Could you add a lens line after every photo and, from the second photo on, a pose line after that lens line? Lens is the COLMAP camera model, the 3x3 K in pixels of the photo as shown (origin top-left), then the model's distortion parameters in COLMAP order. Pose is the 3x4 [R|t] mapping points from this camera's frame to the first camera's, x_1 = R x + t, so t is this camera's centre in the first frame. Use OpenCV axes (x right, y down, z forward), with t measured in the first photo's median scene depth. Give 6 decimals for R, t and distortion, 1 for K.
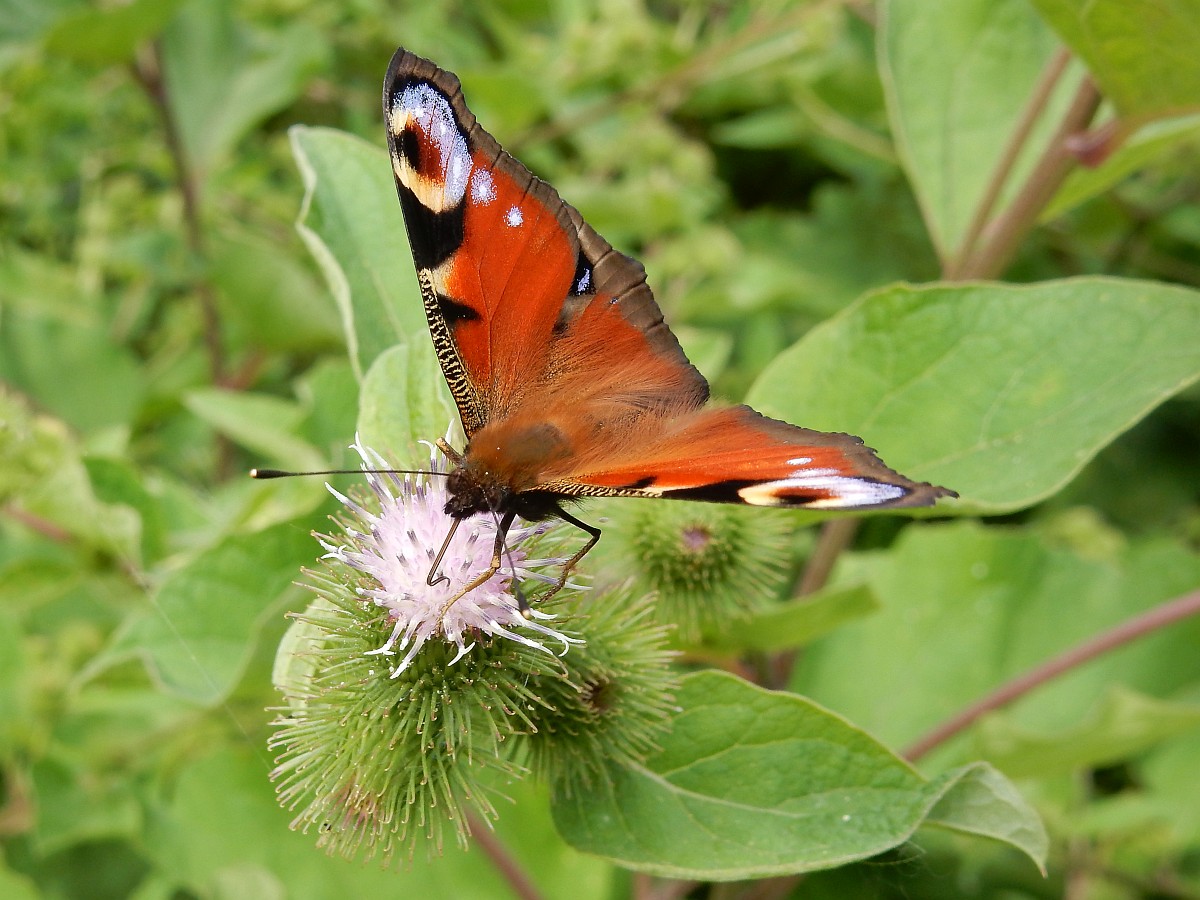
lens RADIAL K [[1782.3, 0, 600.0], [0, 1782.3, 450.0], [0, 0, 1]] dist [-0.003800, -0.013805]
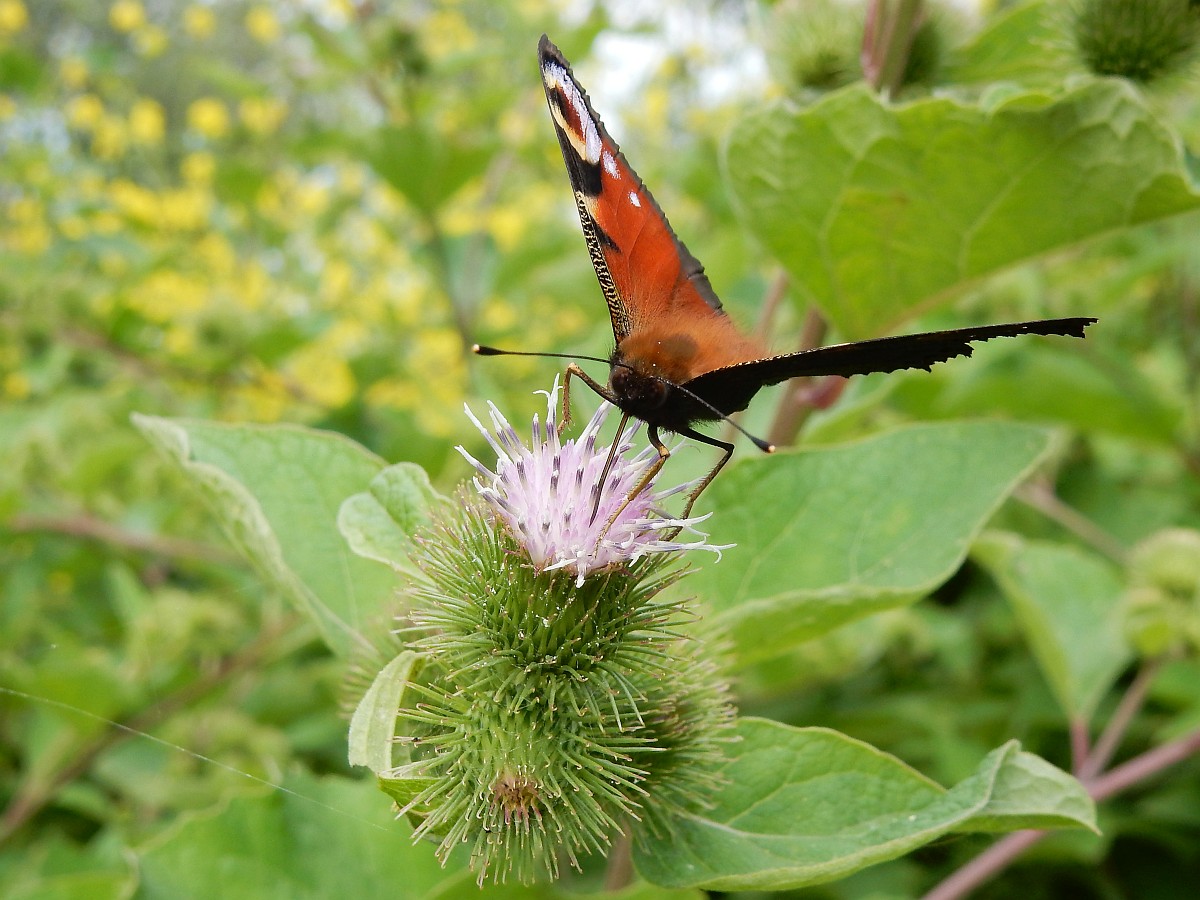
lens RADIAL K [[1782.3, 0, 600.0], [0, 1782.3, 450.0], [0, 0, 1]] dist [-0.003800, -0.013805]
pose [[0.948239, -0.113198, 0.296696, -0.303822], [0.206712, 0.929285, -0.306105, 0.277536], [-0.241065, 0.351591, 0.904584, 0.037144]]
